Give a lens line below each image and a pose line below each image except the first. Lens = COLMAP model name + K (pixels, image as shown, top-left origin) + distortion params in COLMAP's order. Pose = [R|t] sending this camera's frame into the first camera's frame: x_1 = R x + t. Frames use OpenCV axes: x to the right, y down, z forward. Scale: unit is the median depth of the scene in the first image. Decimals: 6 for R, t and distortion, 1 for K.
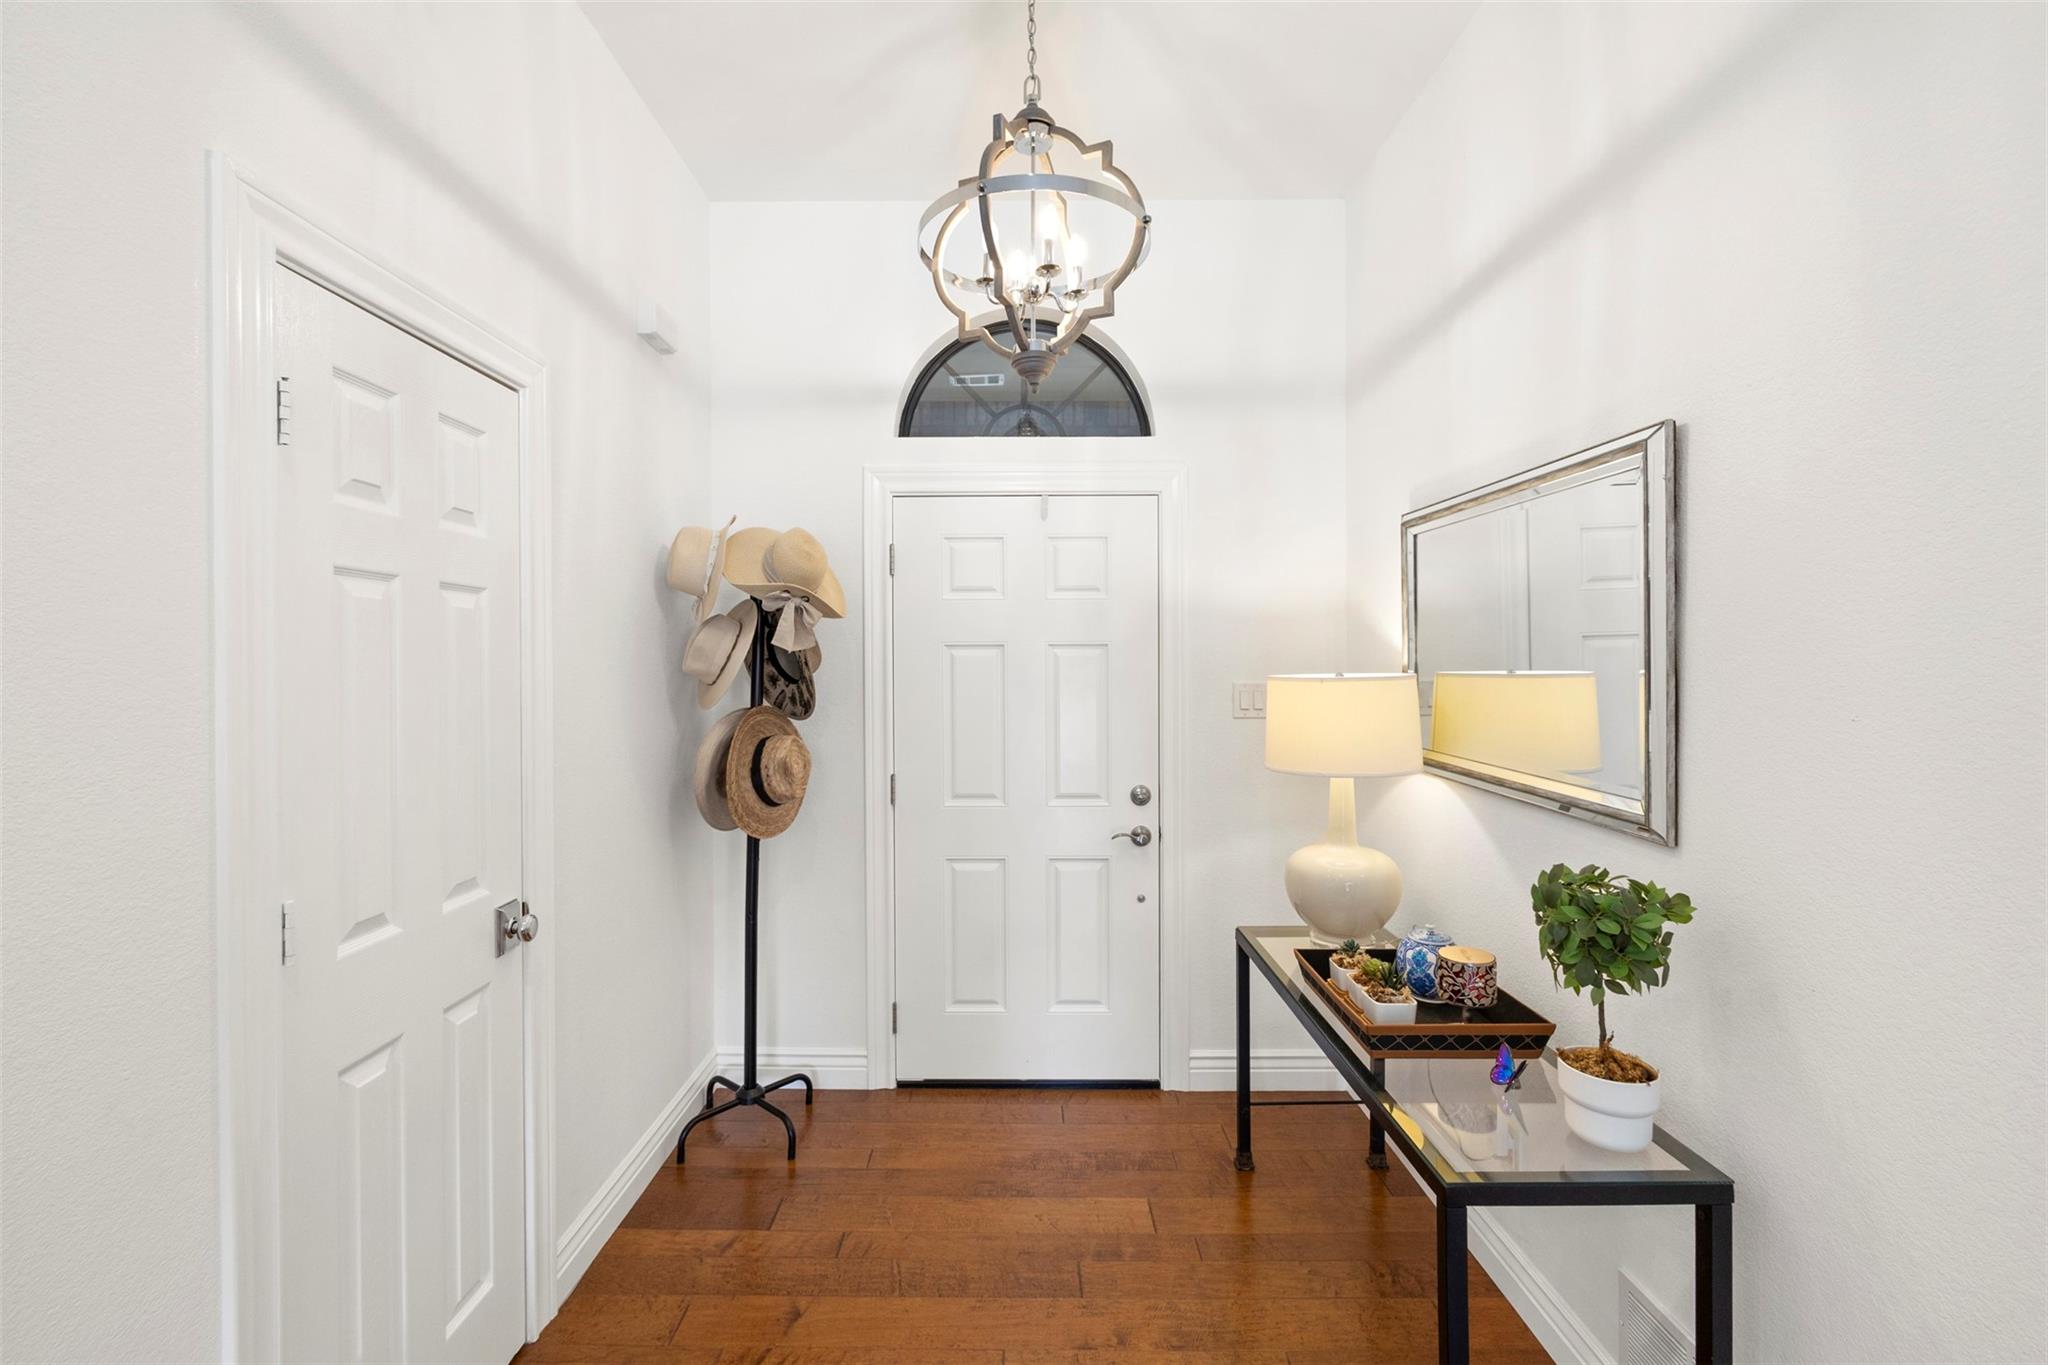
lens RADIAL K [[873.6, 0, 1016.0], [0, 873.6, 667.5], [0, 0, 1]] dist [-0.001635, 0.000063]
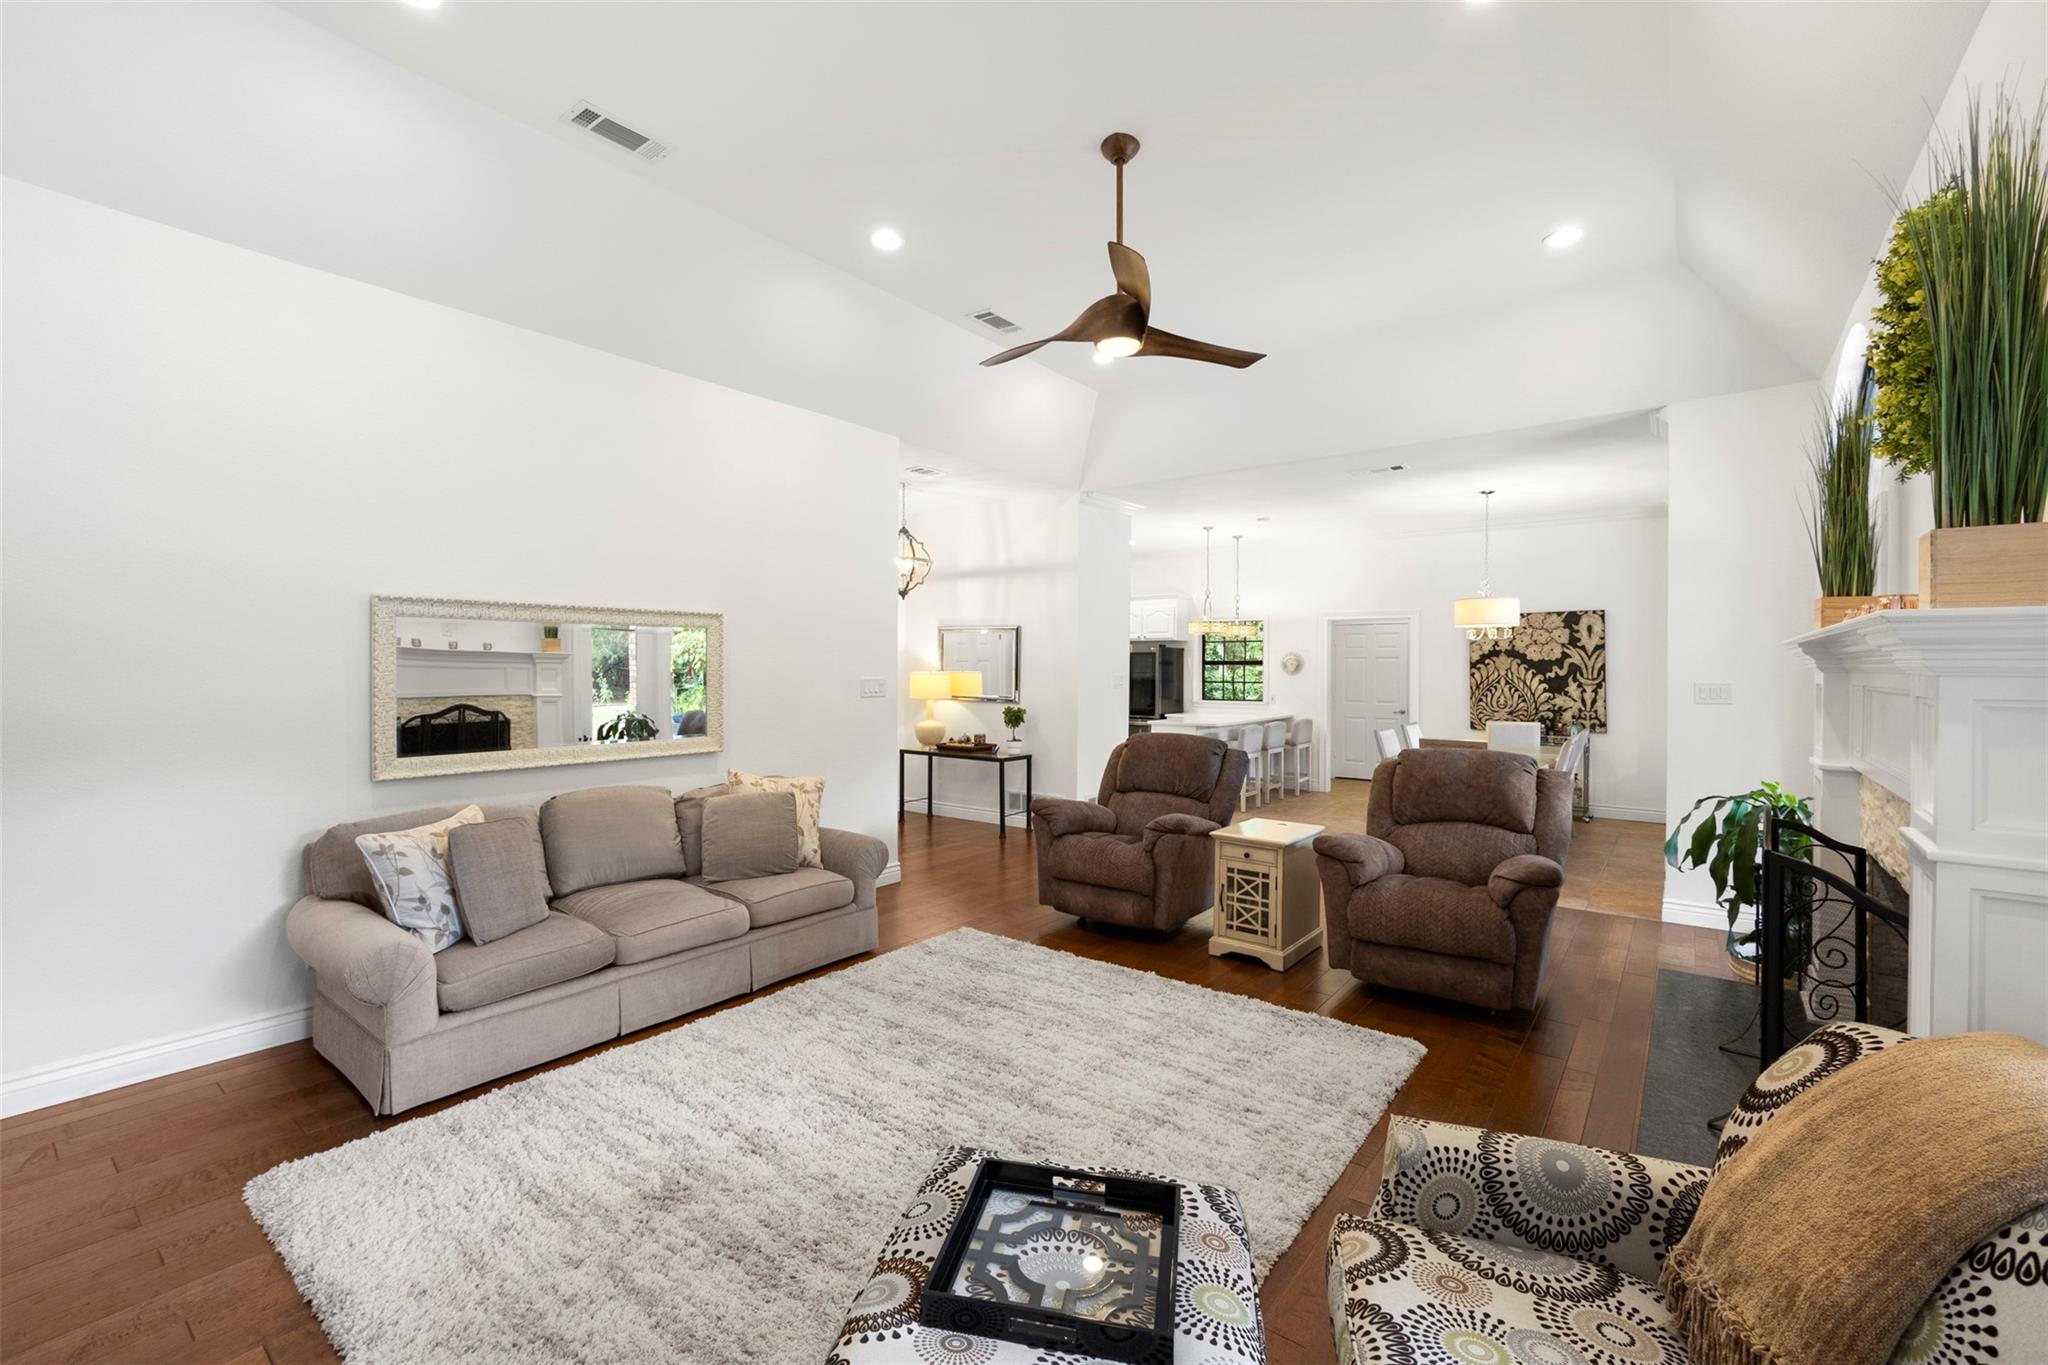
lens RADIAL K [[873.6, 0, 1016.0], [0, 873.6, 667.5], [0, 0, 1]] dist [-0.001635, 0.000063]
pose [[0.616281, 0.012284, 0.787430, -1.983542], [-0.012600, 0.999904, -0.005736, 0.000657], [-0.787425, -0.006387, 0.616377, -1.316482]]
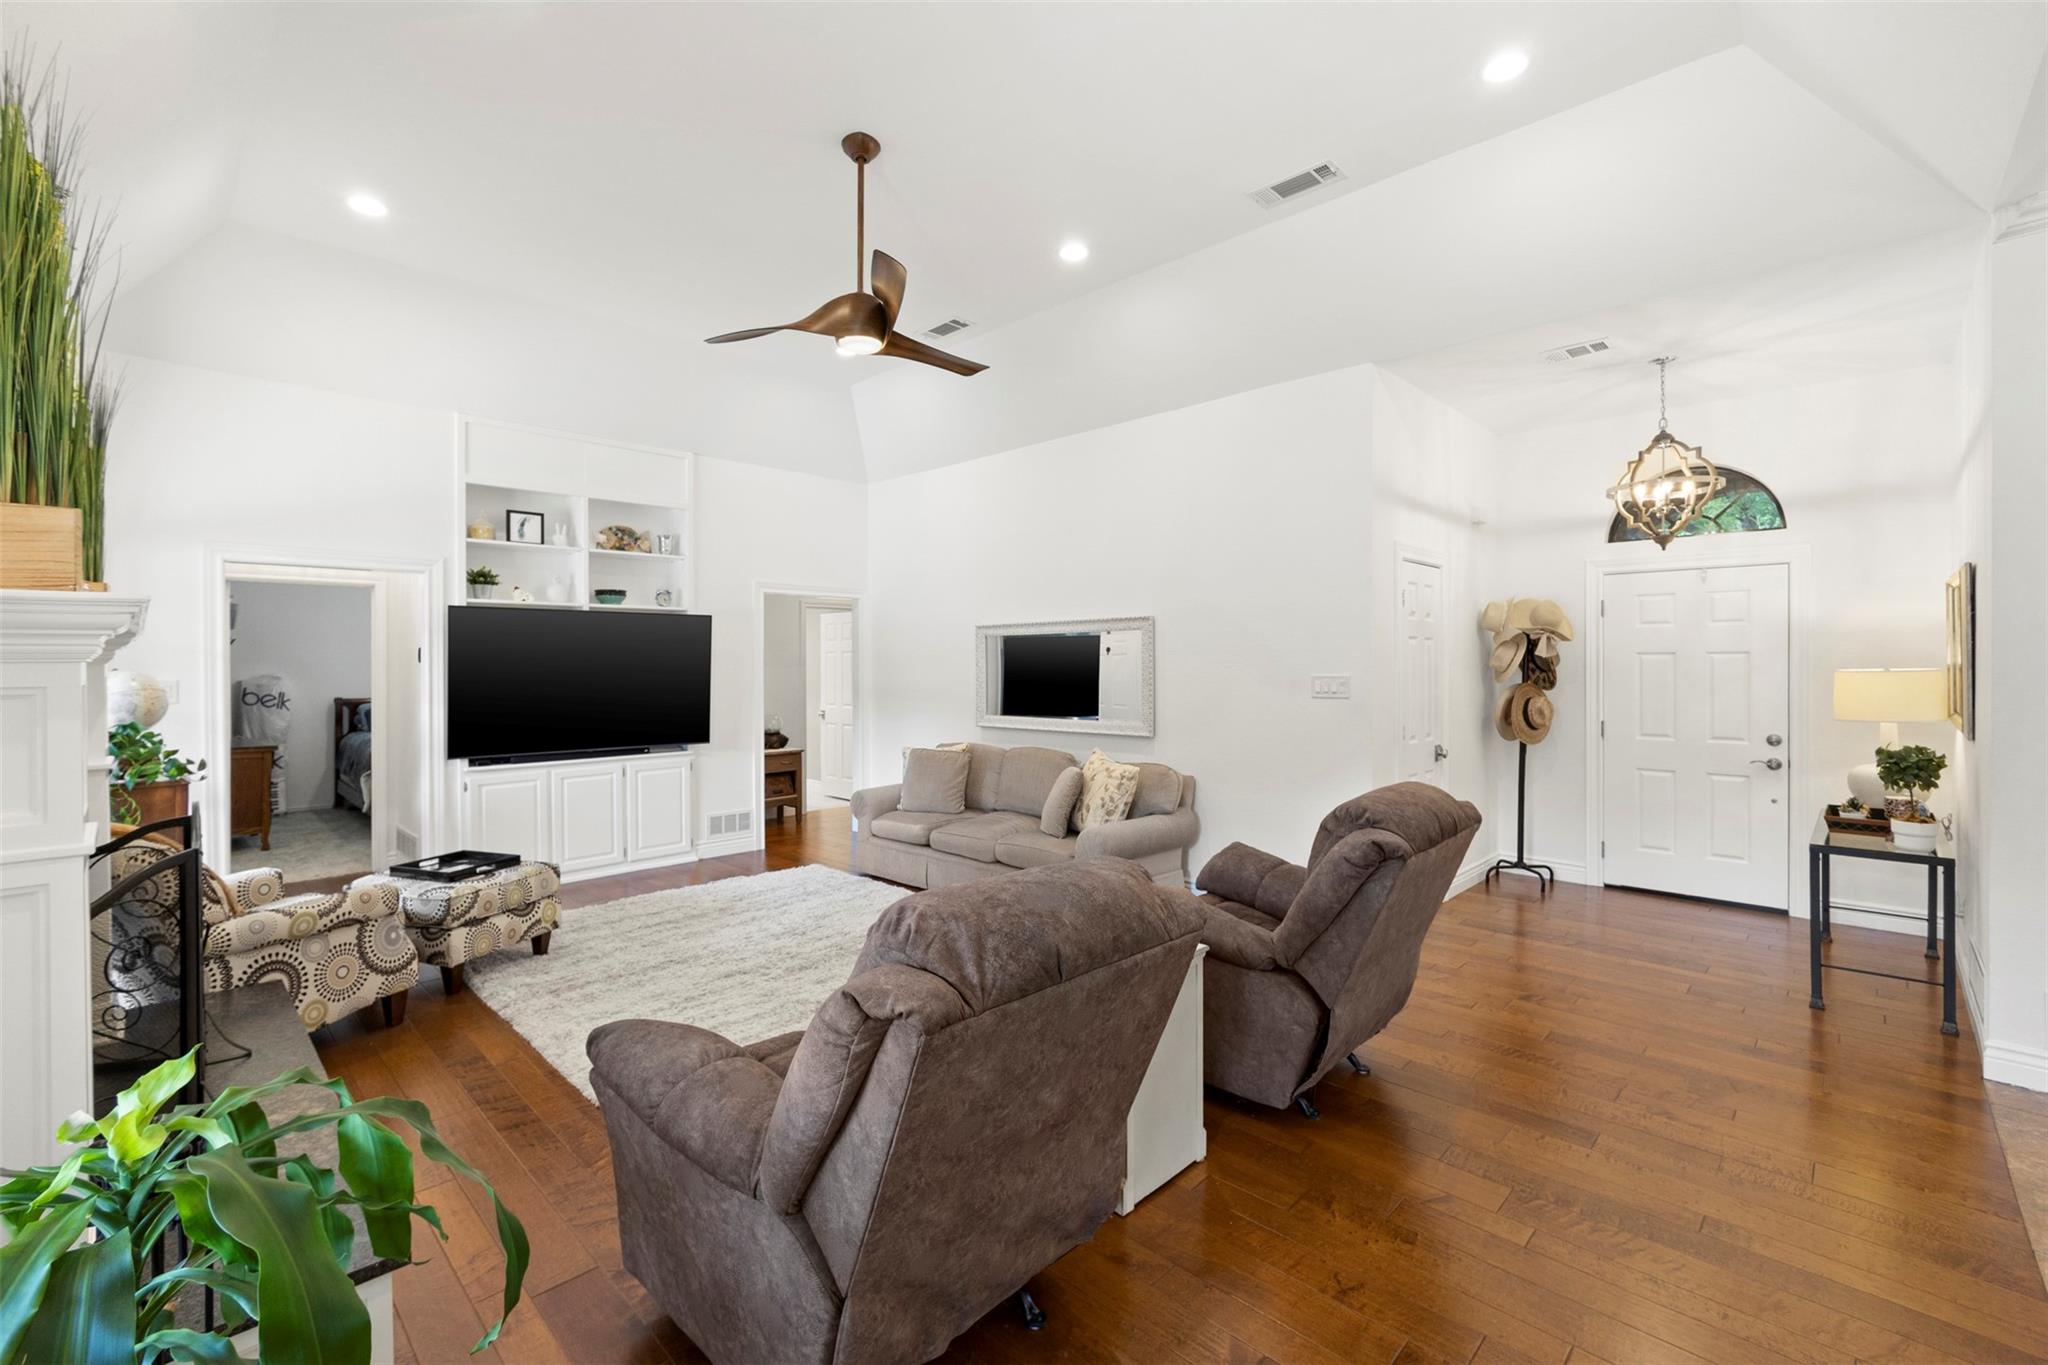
lens RADIAL K [[873.6, 0, 1016.0], [0, 873.6, 667.5], [0, 0, 1]] dist [-0.001635, 0.000063]
pose [[0.714508, 0.007037, -0.699592, 0.310596], [-0.001112, 0.999960, 0.008923, -0.010911], [0.699626, -0.005597, 0.714487, -1.415507]]
